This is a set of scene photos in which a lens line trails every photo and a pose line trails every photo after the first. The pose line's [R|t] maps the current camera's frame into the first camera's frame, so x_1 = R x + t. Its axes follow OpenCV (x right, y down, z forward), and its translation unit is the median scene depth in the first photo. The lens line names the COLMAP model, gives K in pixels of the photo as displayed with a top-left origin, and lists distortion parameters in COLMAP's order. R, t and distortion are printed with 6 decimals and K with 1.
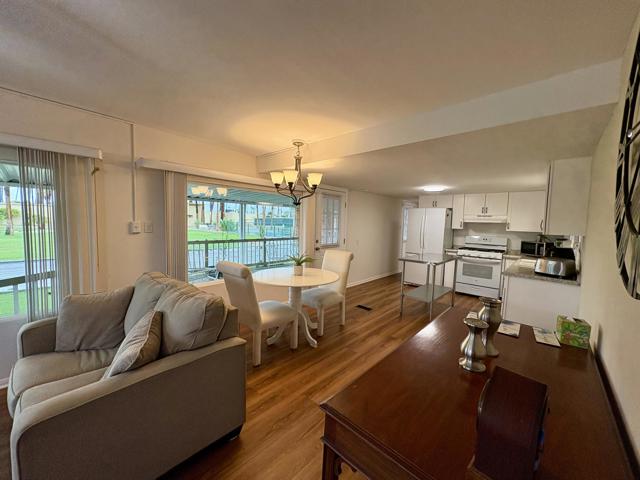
lens RADIAL K [[255.6, 0, 320.0], [0, 255.6, 240.0], [0, 0, 1]] dist [0.001027, 0.000277]
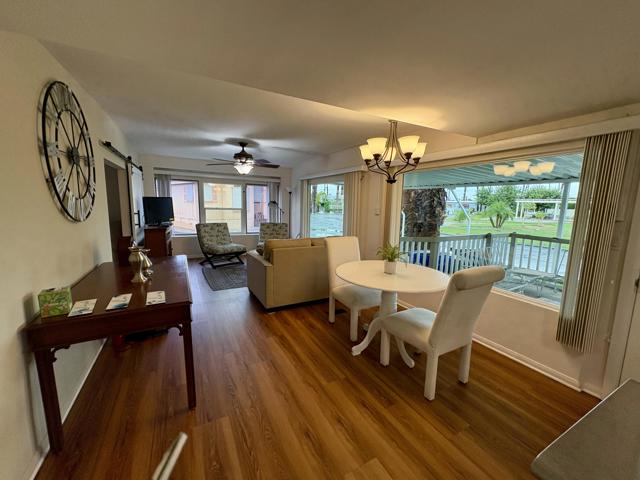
lens RADIAL K [[261.8, 0, 320.0], [0, 261.8, 240.0], [0, 0, 1]] dist [0.002818, -0.000027]
pose [[-0.335474, 0.103500, -0.936347, 0.683028], [-0.091439, 0.985676, 0.141713, -0.052353], [0.937601, 0.133160, -0.321205, 0.982001]]
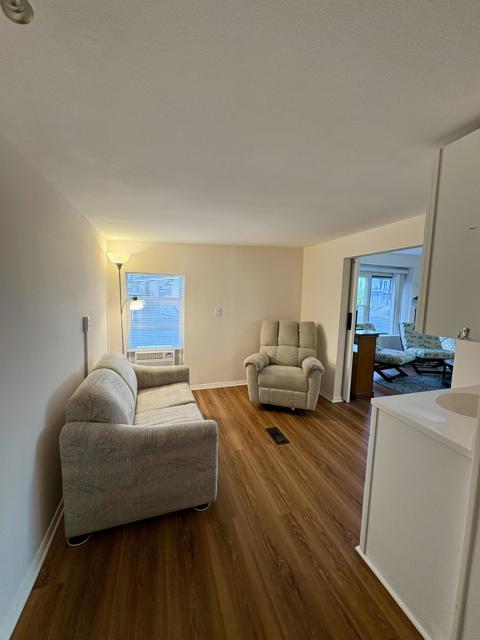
lens RADIAL K [[255.6, 0, 240.0], [0, 255.6, 320.0], [0, 0, 1]] dist [0.001027, 0.000277]
pose [[-0.497369, 0.052386, -0.865956, 0.834676], [-0.096286, 0.988675, 0.115112, 0.039034], [0.862179, 0.140633, -0.486692, -0.206309]]
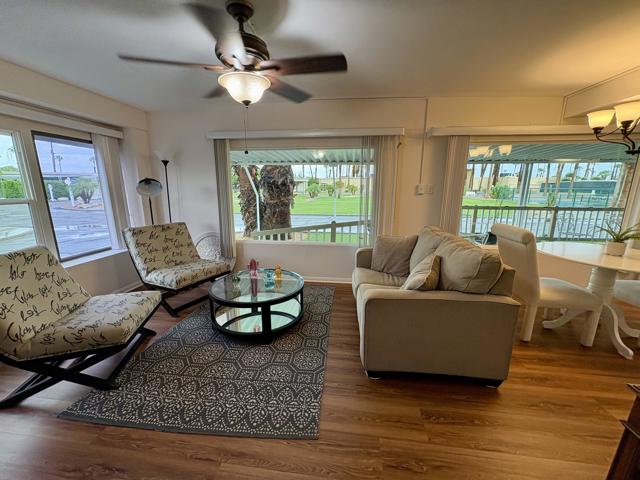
lens RADIAL K [[255.6, 0, 320.0], [0, 255.6, 240.0], [0, 0, 1]] dist [0.001027, 0.000277]
pose [[0.580292, 0.147924, -0.800862, 0.004741], [-0.045250, 0.987703, 0.149648, 0.023262], [0.813150, -0.050600, 0.579850, -0.082592]]
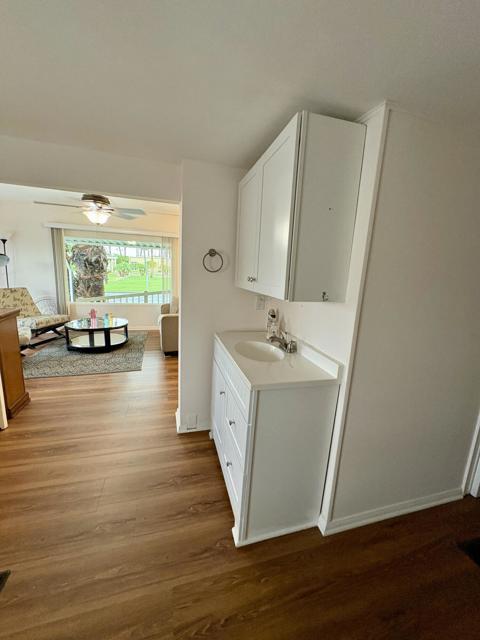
lens RADIAL K [[255.6, 0, 240.0], [0, 255.6, 320.0], [0, 0, 1]] dist [0.001027, 0.000277]
pose [[0.851492, 0.119552, -0.510557, 0.542316], [-0.065488, 0.990285, 0.122667, 0.060470], [0.520262, -0.071015, 0.851049, -0.503405]]
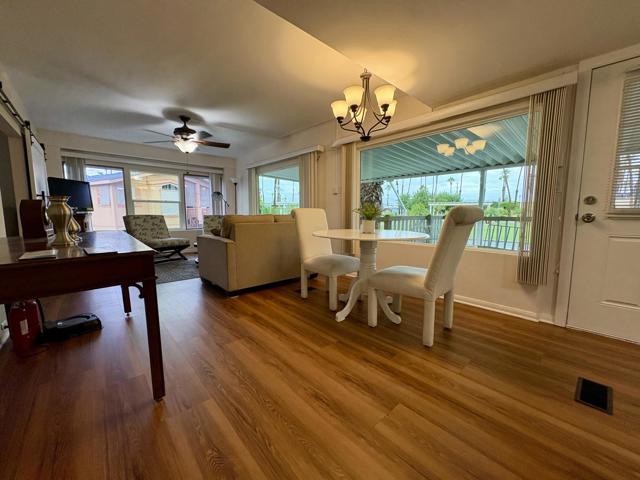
lens RADIAL K [[255.6, 0, 320.0], [0, 255.6, 240.0], [0, 0, 1]] dist [0.001027, 0.000277]
pose [[-0.097065, 0.086528, -0.991510, 0.648554], [-0.068624, 0.993261, 0.093398, 0.091121], [0.992909, 0.077107, -0.090473, 0.872728]]
